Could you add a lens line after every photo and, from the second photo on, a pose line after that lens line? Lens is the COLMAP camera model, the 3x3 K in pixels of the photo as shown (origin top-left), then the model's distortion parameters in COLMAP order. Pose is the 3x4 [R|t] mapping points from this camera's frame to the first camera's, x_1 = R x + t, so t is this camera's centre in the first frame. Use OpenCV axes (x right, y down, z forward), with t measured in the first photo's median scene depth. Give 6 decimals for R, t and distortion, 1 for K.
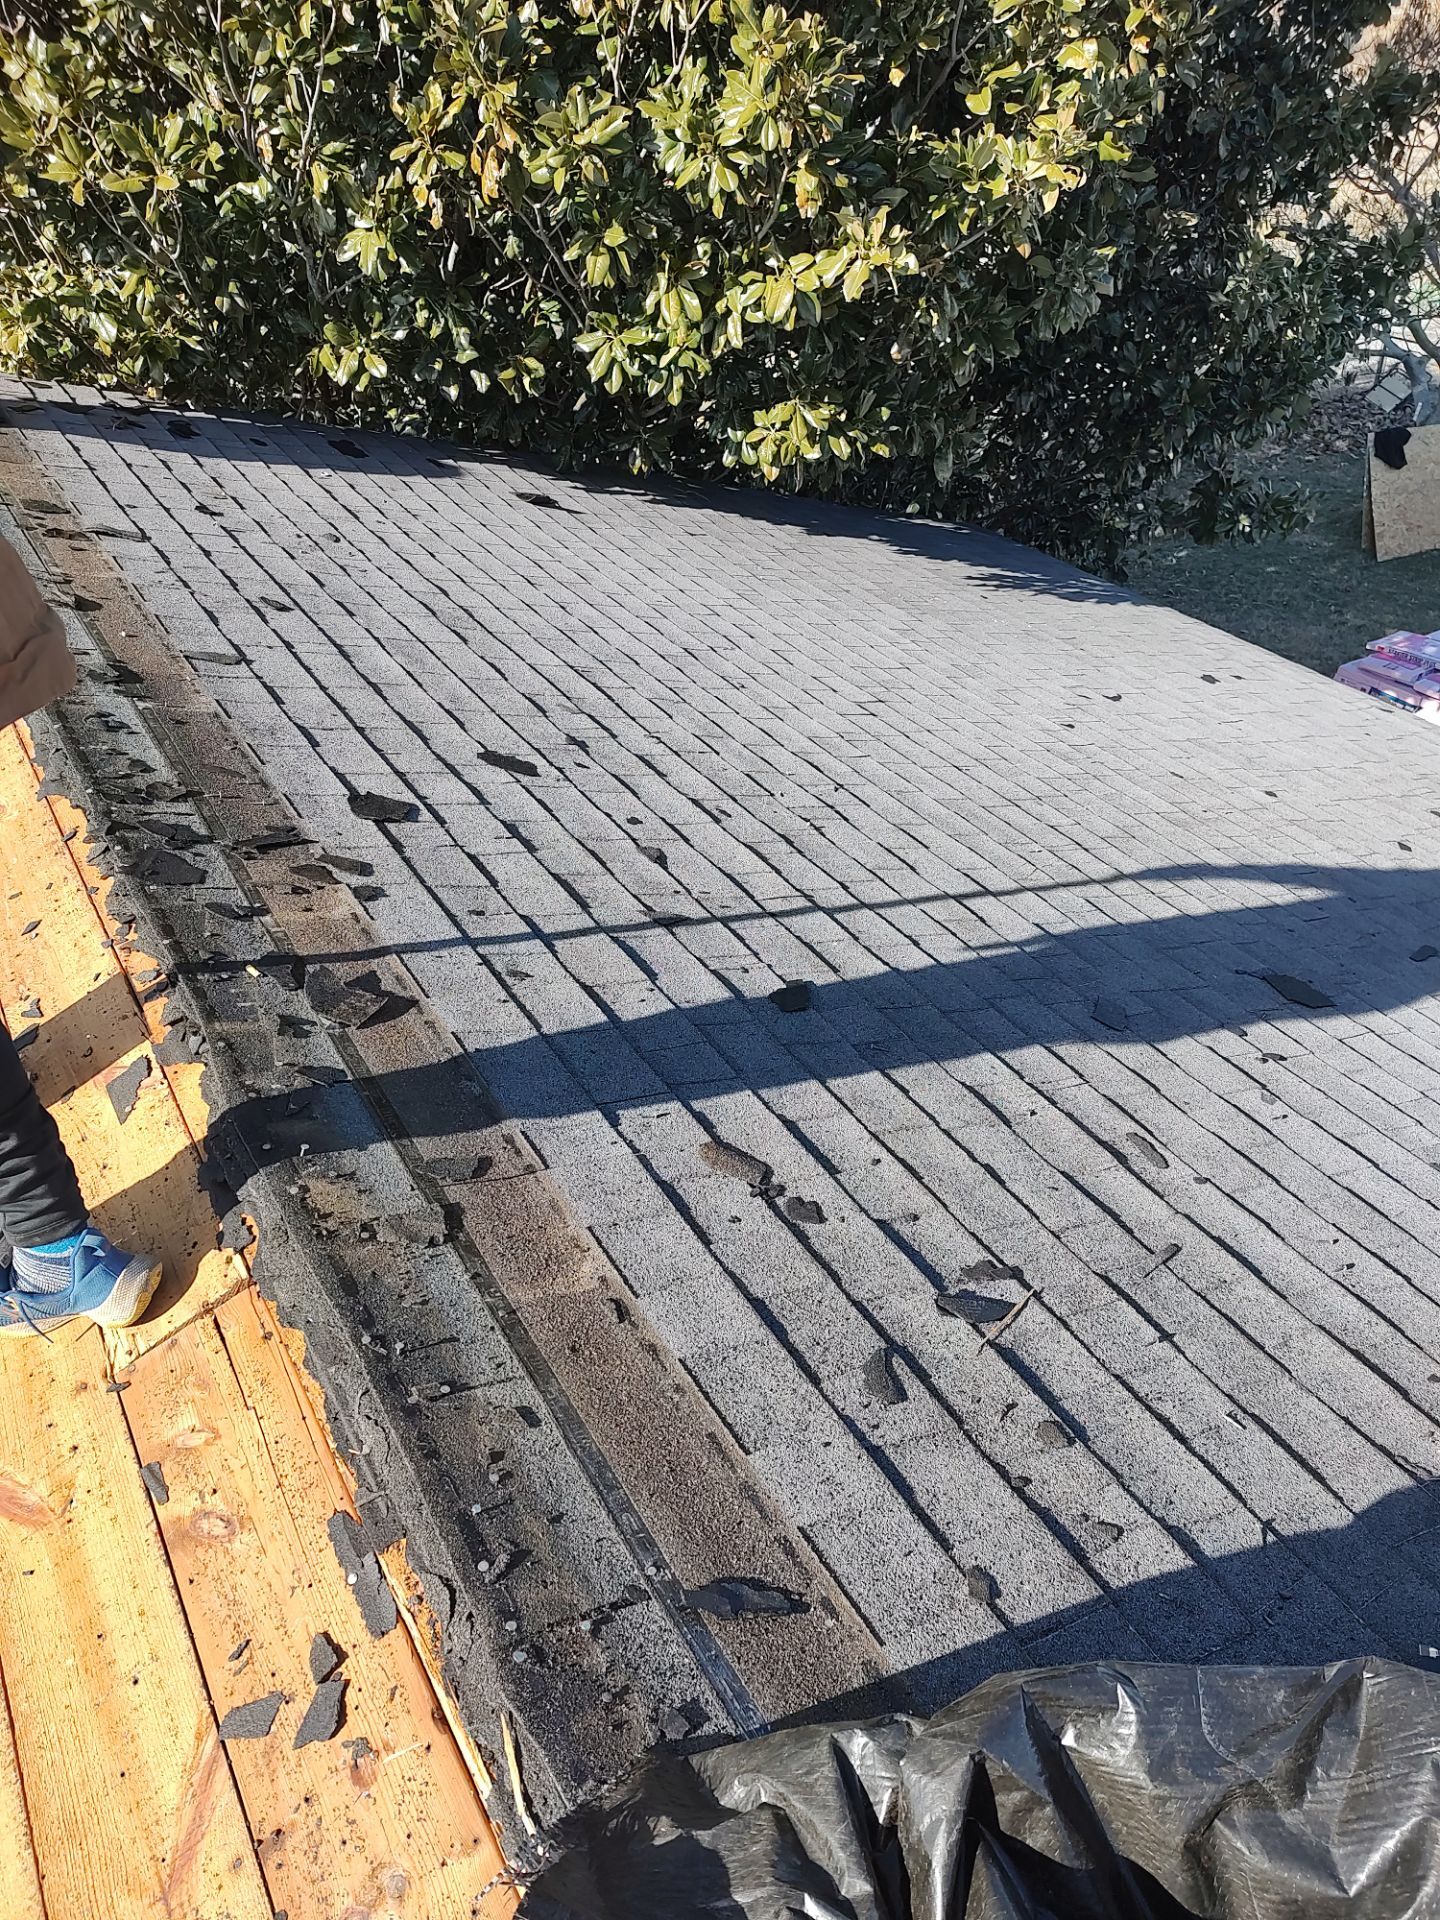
lens RADIAL K [[1372.9, 0, 720.0], [0, 1372.9, 960.0], [0, 0, 1]] dist [0.012307, -0.010591]
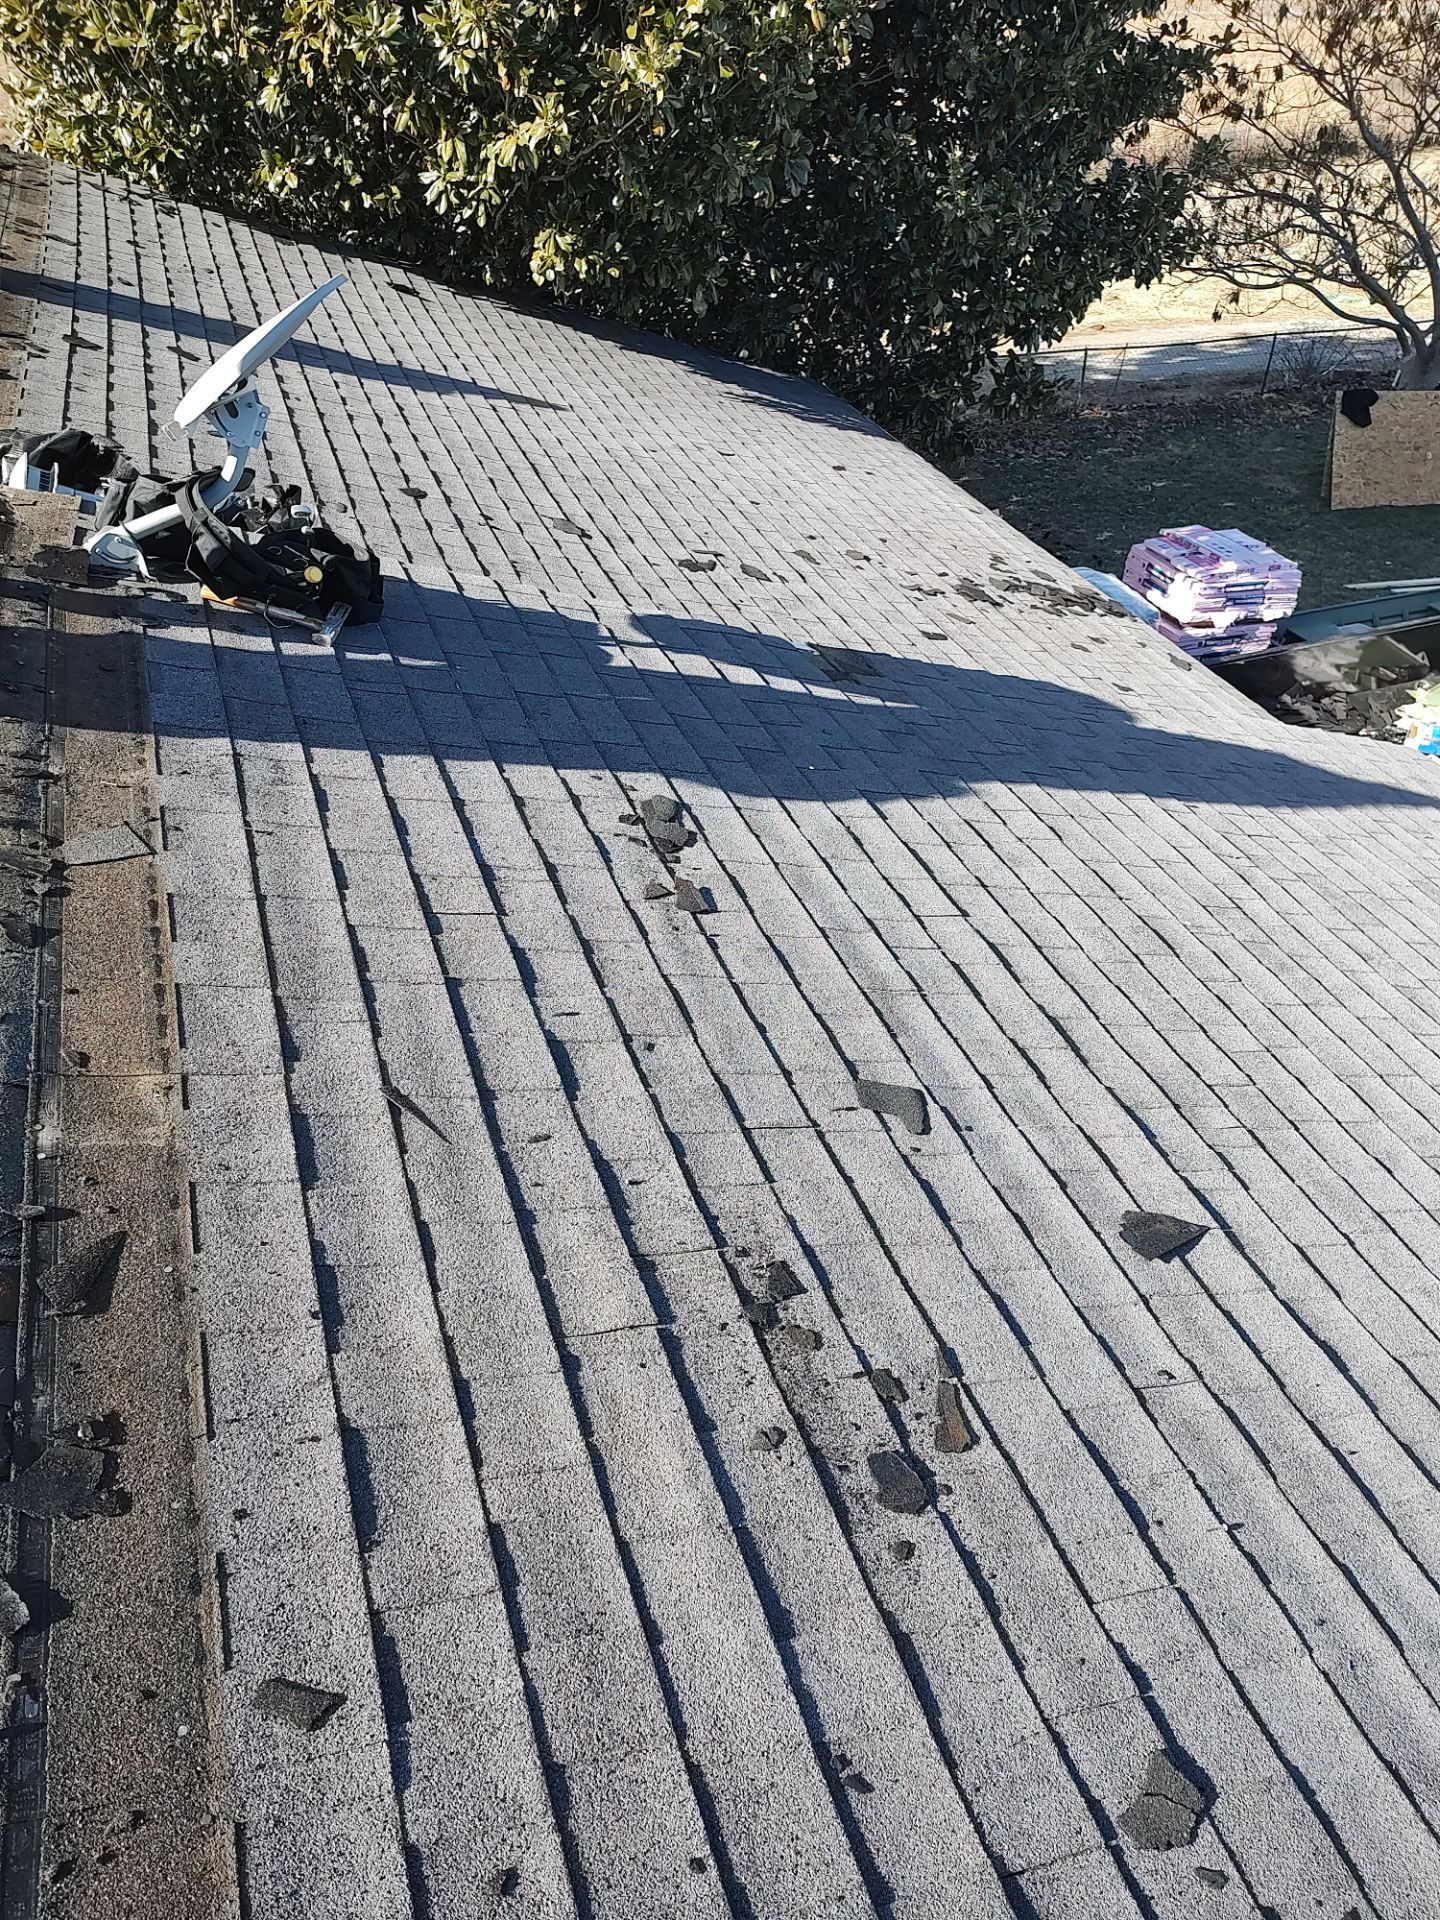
lens RADIAL K [[1372.9, 0, 720.0], [0, 1372.9, 960.0], [0, 0, 1]] dist [0.012307, -0.010591]
pose [[0.976823, 0.166420, -0.134617, 0.566060], [-0.162677, 0.985931, 0.038419, 0.286297], [0.139117, -0.015629, 0.990153, -0.462528]]
